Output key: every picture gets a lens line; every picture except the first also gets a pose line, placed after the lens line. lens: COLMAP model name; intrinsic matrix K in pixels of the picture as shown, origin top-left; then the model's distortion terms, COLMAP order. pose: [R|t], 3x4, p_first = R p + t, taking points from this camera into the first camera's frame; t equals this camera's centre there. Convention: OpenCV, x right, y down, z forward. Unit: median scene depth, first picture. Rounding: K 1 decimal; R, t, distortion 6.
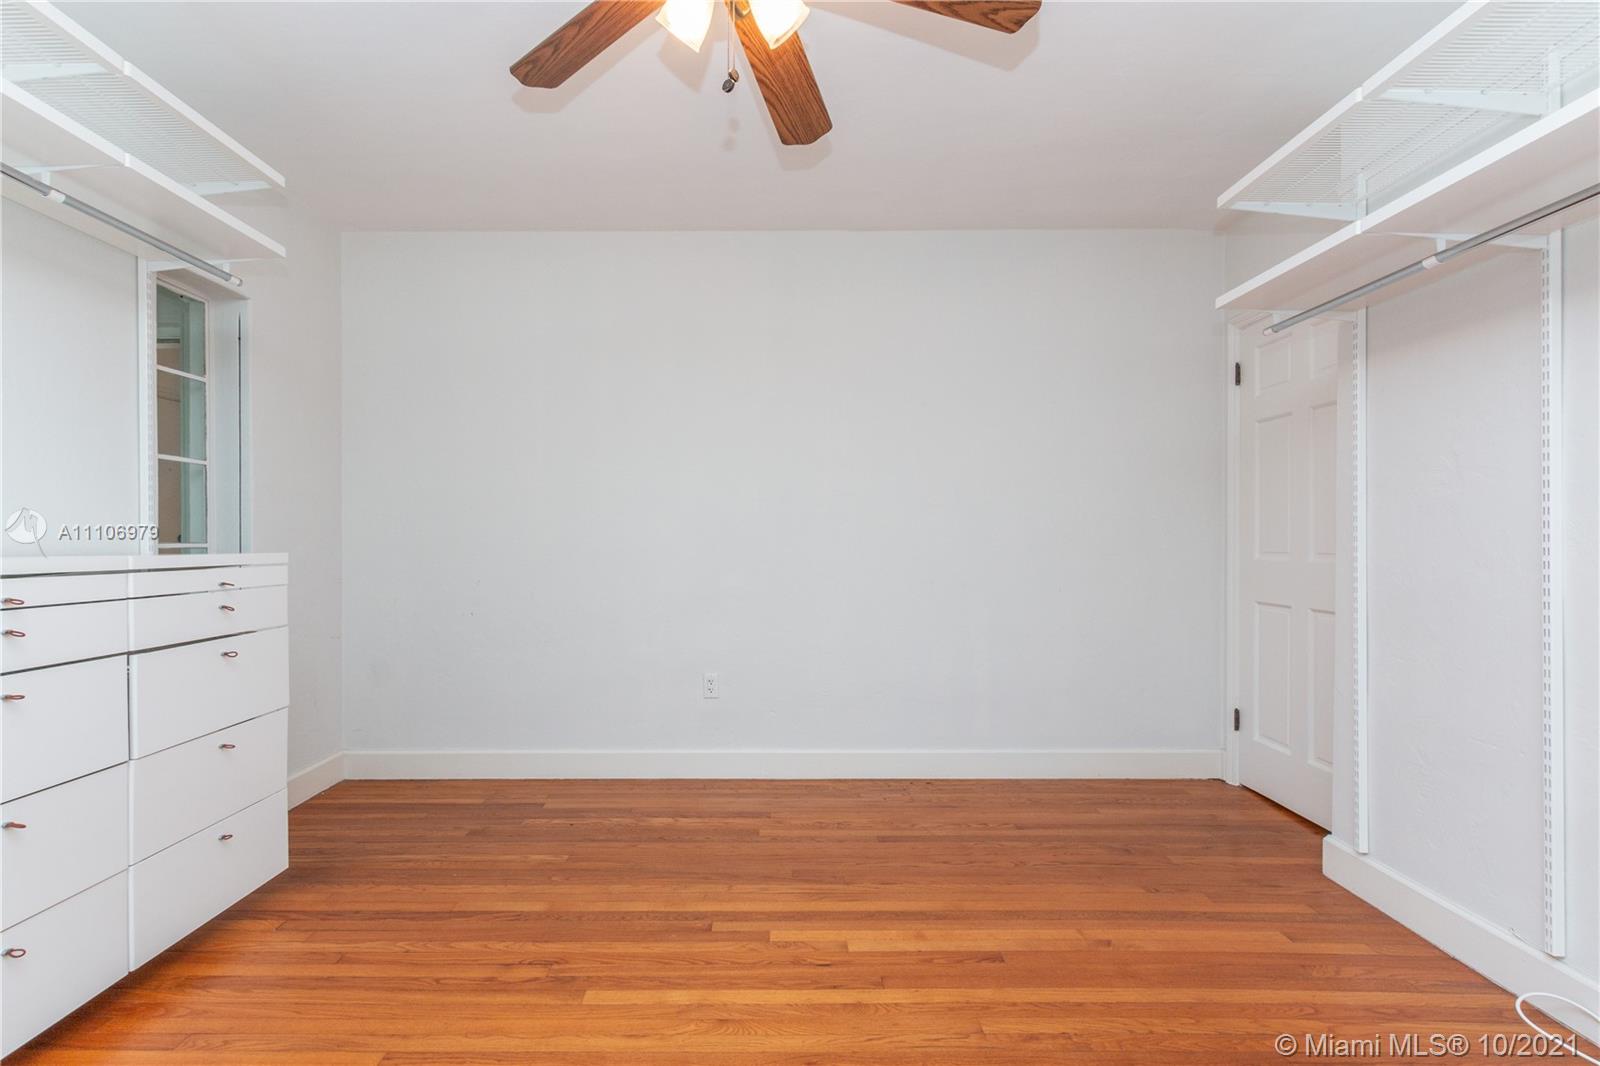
lens RADIAL K [[767.5, 0, 798.0], [0, 767.5, 542.2], [0, 0, 1]] dist [0.001077, 0.000183]
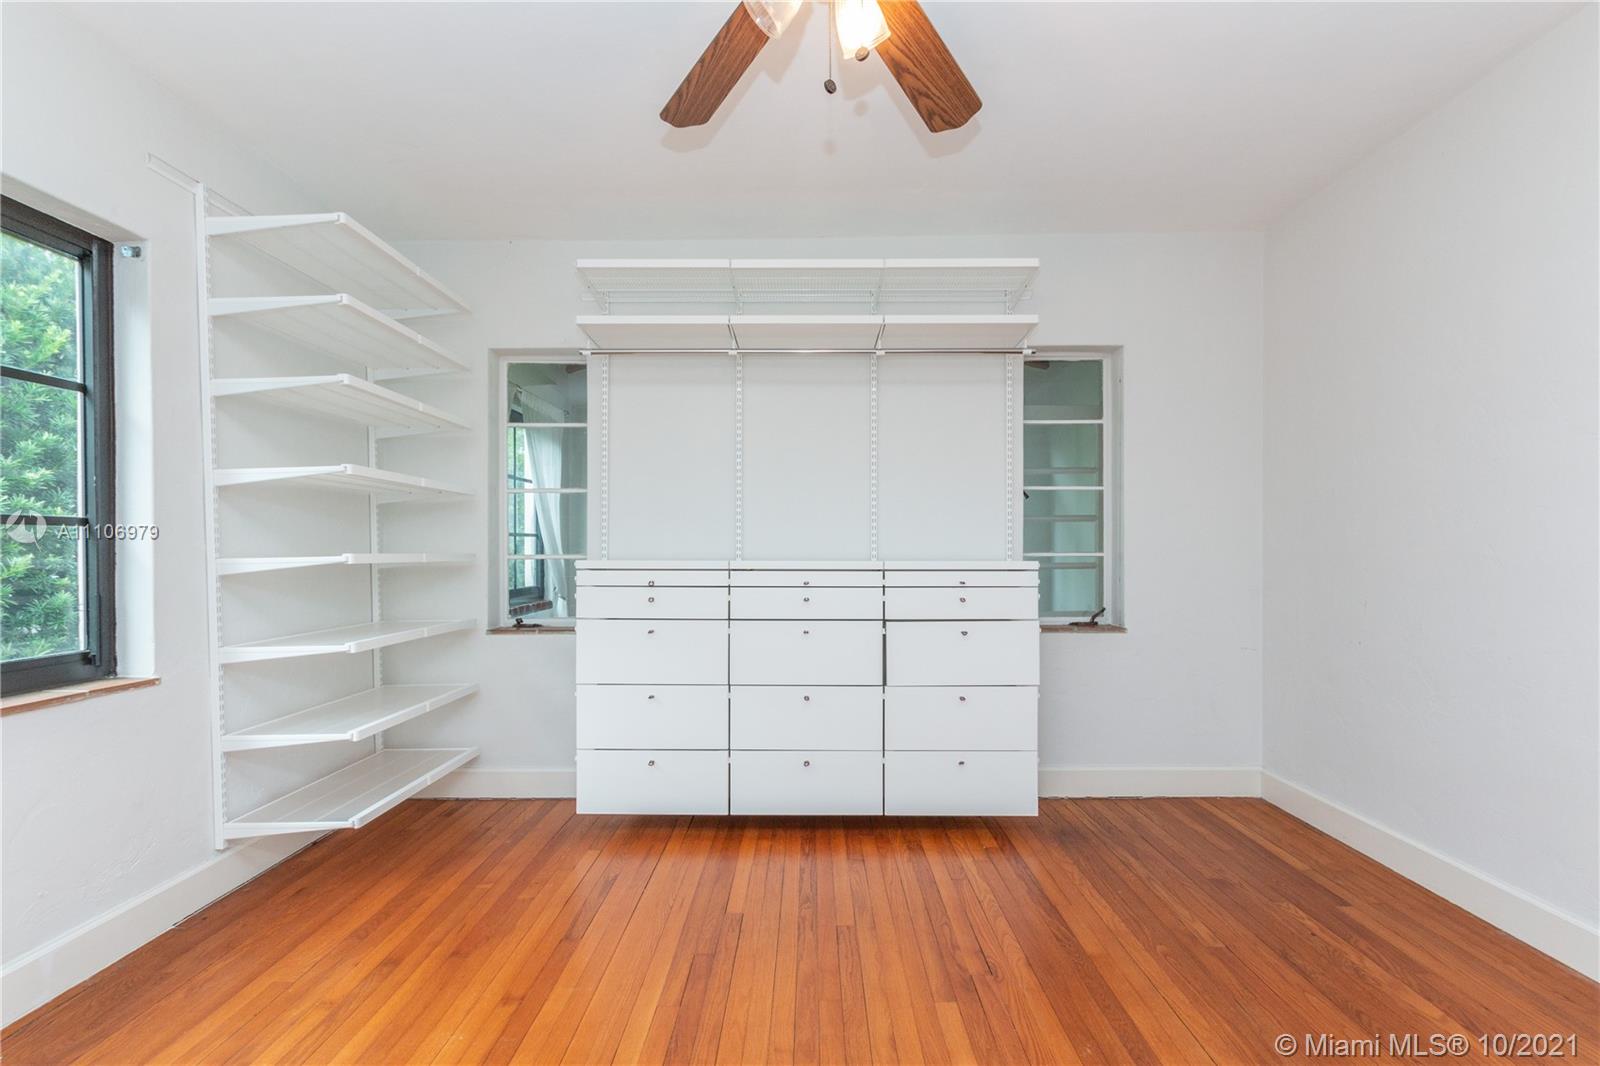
lens RADIAL K [[767.5, 0, 798.0], [0, 767.5, 542.2], [0, 0, 1]] dist [0.001077, 0.000183]
pose [[-0.044918, -0.011756, -0.998922, 0.571921], [-0.001524, 0.999930, -0.011700, -0.000767], [0.998990, 0.000996, -0.044932, 0.652072]]
